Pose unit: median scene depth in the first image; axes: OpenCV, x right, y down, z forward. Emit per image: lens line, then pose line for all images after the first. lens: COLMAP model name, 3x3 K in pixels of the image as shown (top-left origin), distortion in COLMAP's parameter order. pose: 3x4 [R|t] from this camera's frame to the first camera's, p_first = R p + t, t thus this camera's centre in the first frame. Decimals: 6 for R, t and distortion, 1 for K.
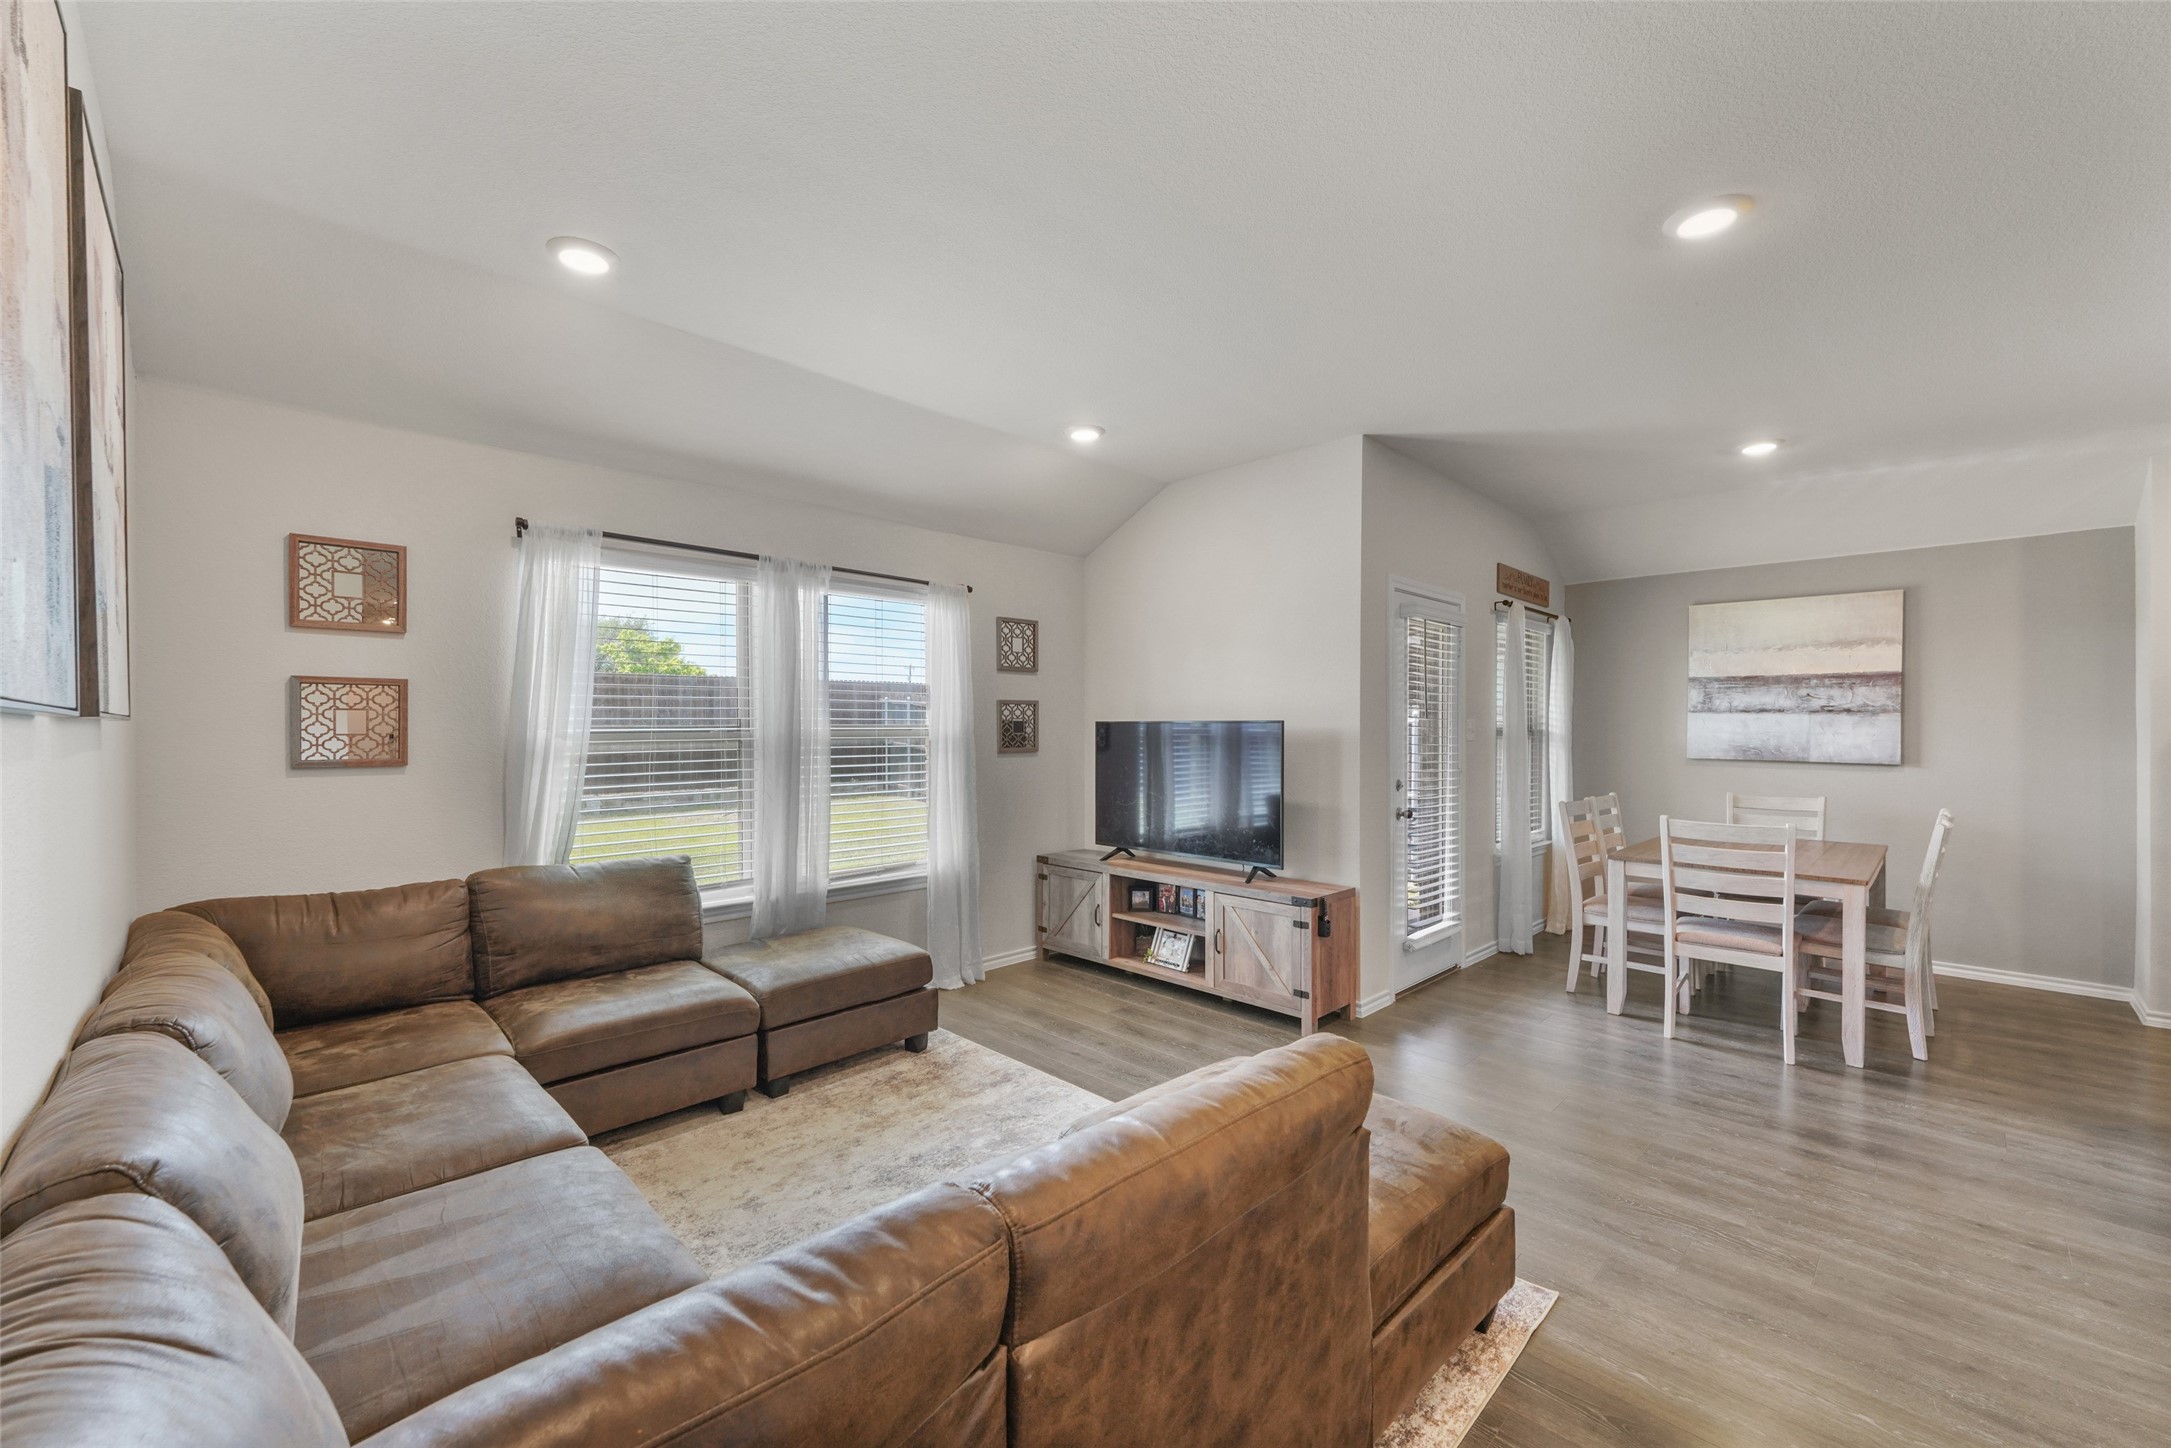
lens RADIAL K [[858.6, 0, 1071.8], [0, 858.6, 726.7], [0, 0, 1]] dist [0.004357, -0.000259]
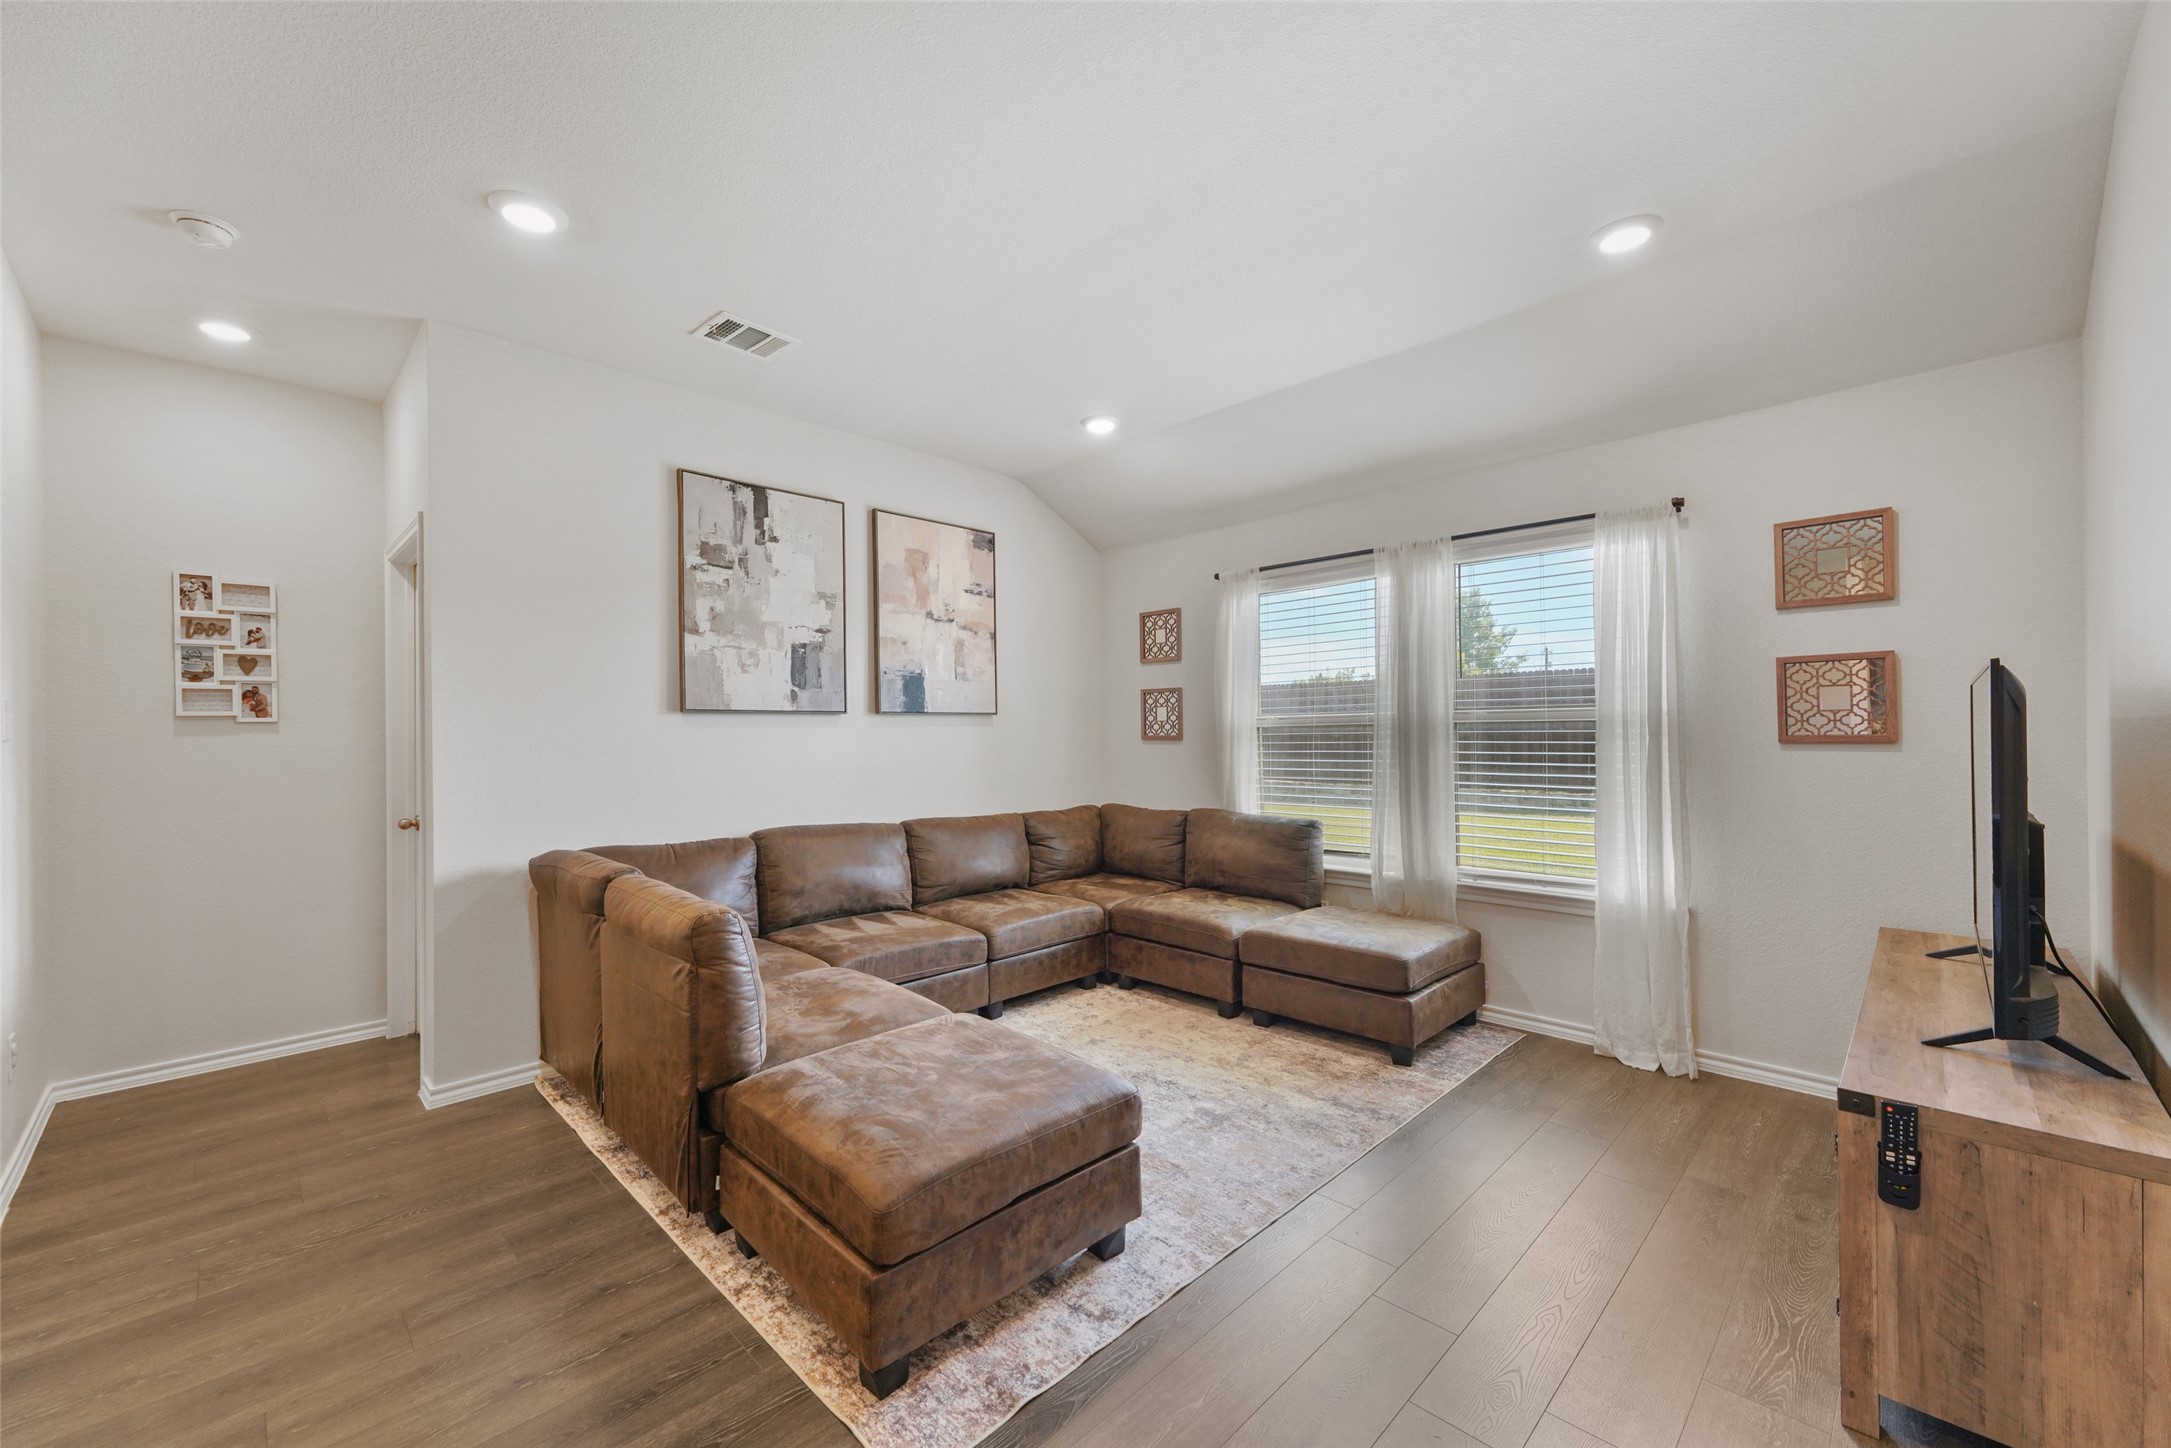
lens RADIAL K [[858.6, 0, 1071.8], [0, 858.6, 726.7], [0, 0, 1]] dist [0.004357, -0.000259]
pose [[0.006819, -0.009845, -0.999928, 0.585248], [0.006665, 0.999930, -0.009800, 0.023429], [0.999955, -0.006598, 0.006884, 0.523155]]
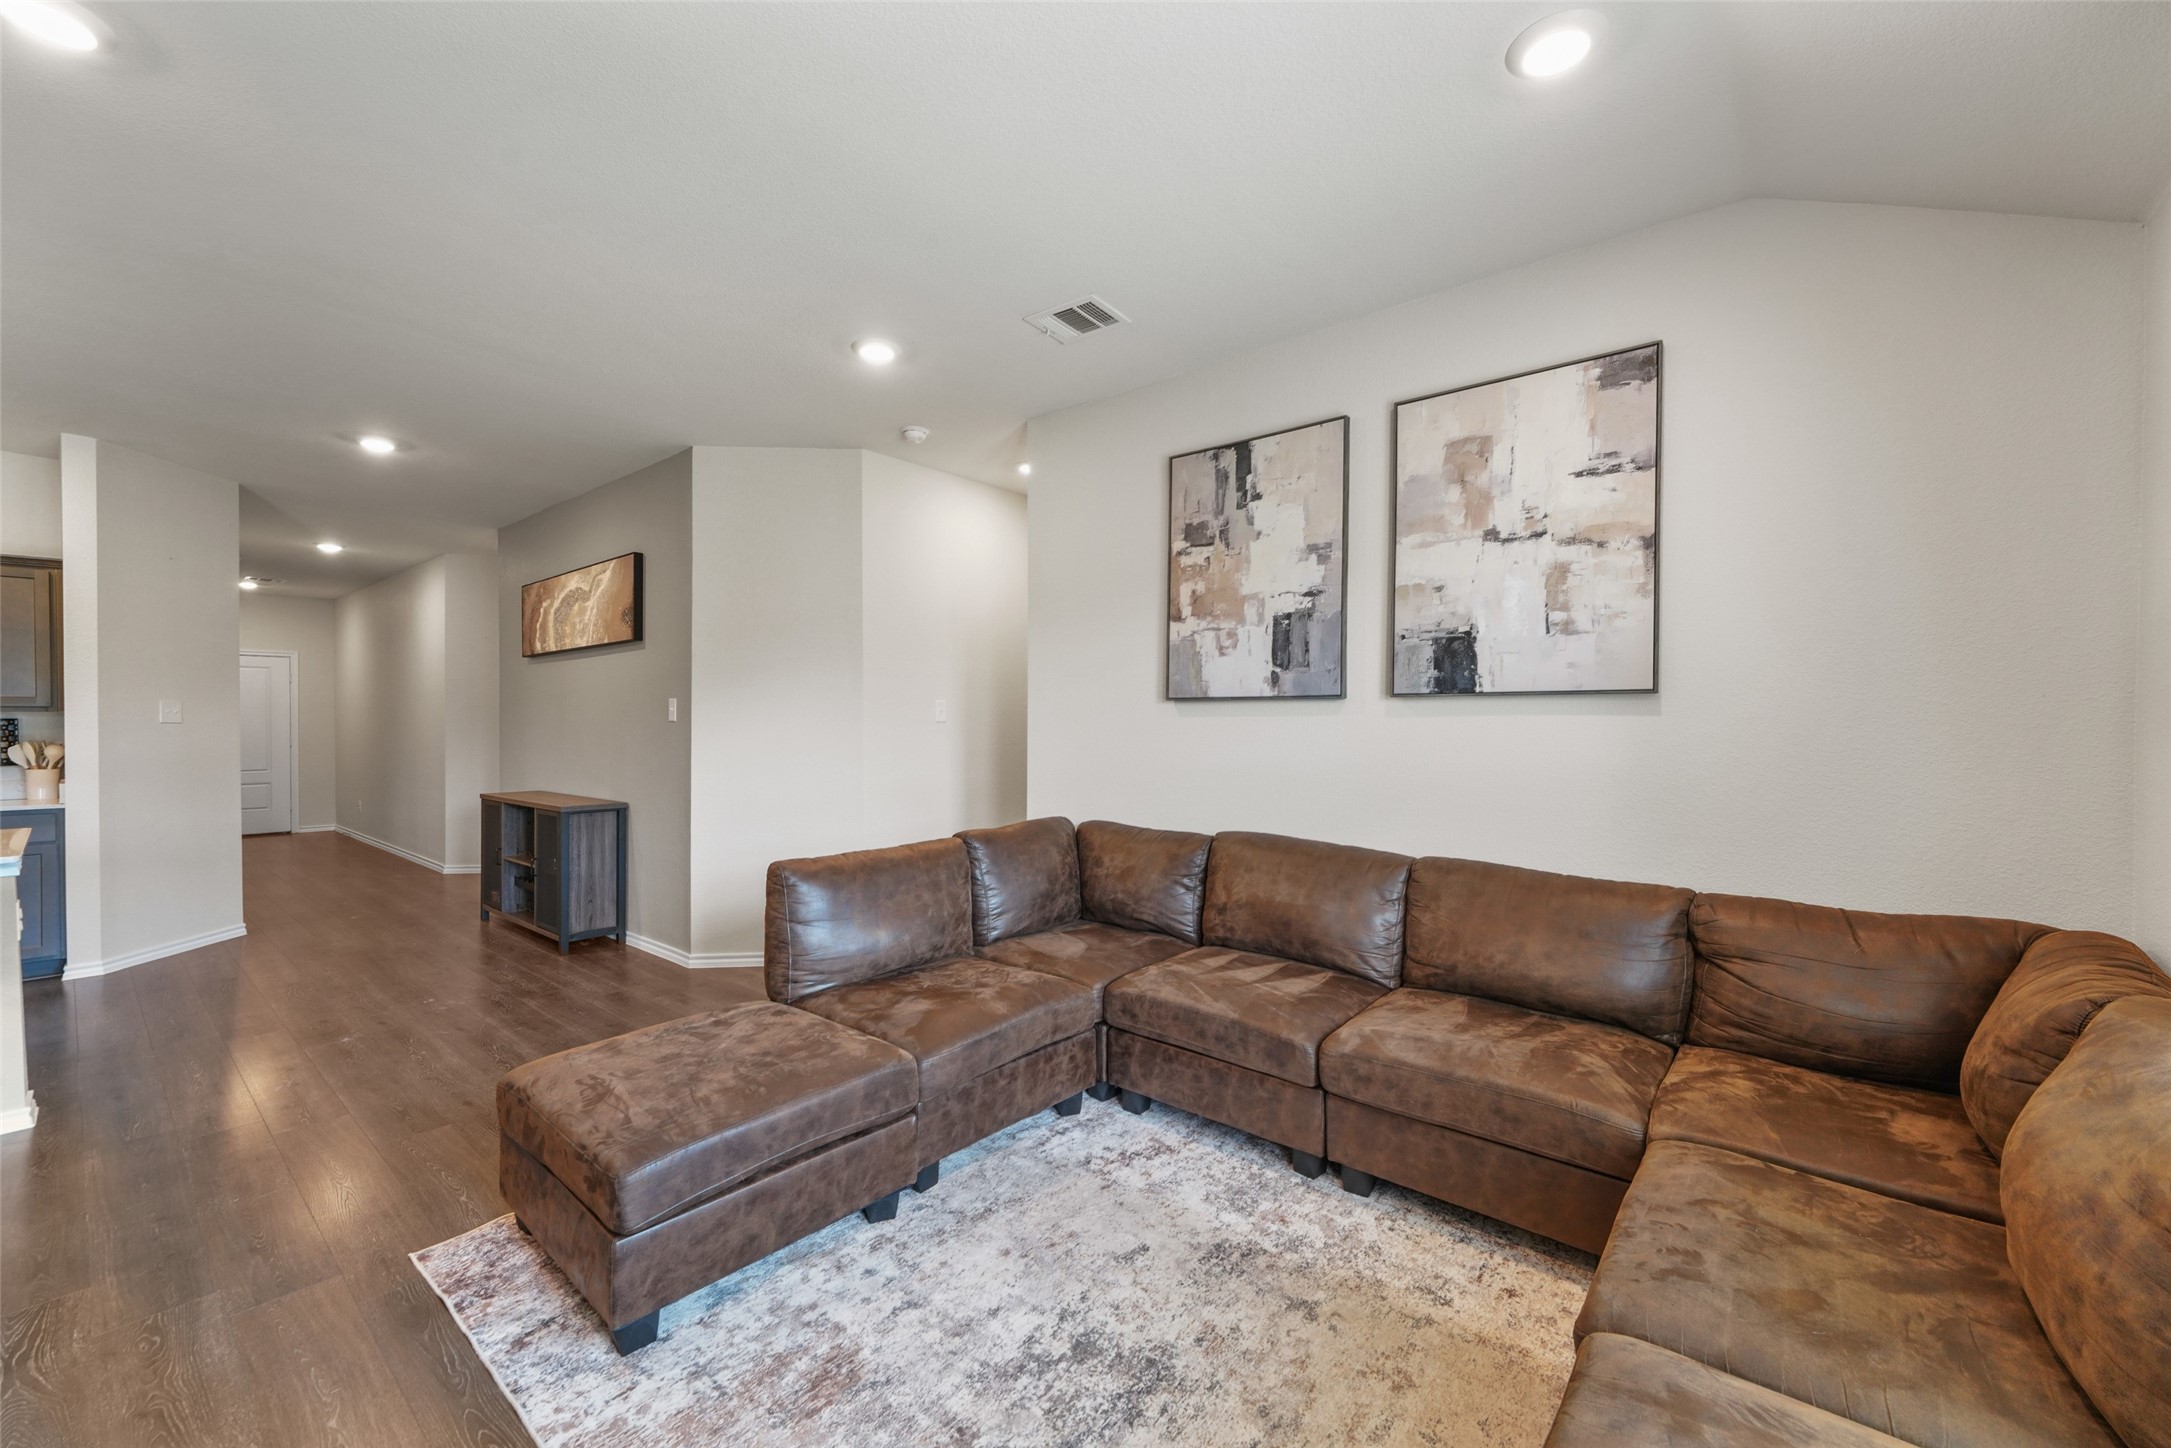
lens RADIAL K [[855.8, 0, 1071.4], [0, 855.8, 726.5], [0, 0, 1]] dist [0.016896, -0.006787]
pose [[-0.995967, 0.000580, -0.089722, -0.053014], [-0.000872, 0.999869, 0.016148, 0.011079], [0.089720, 0.016161, -0.995836, 0.957036]]
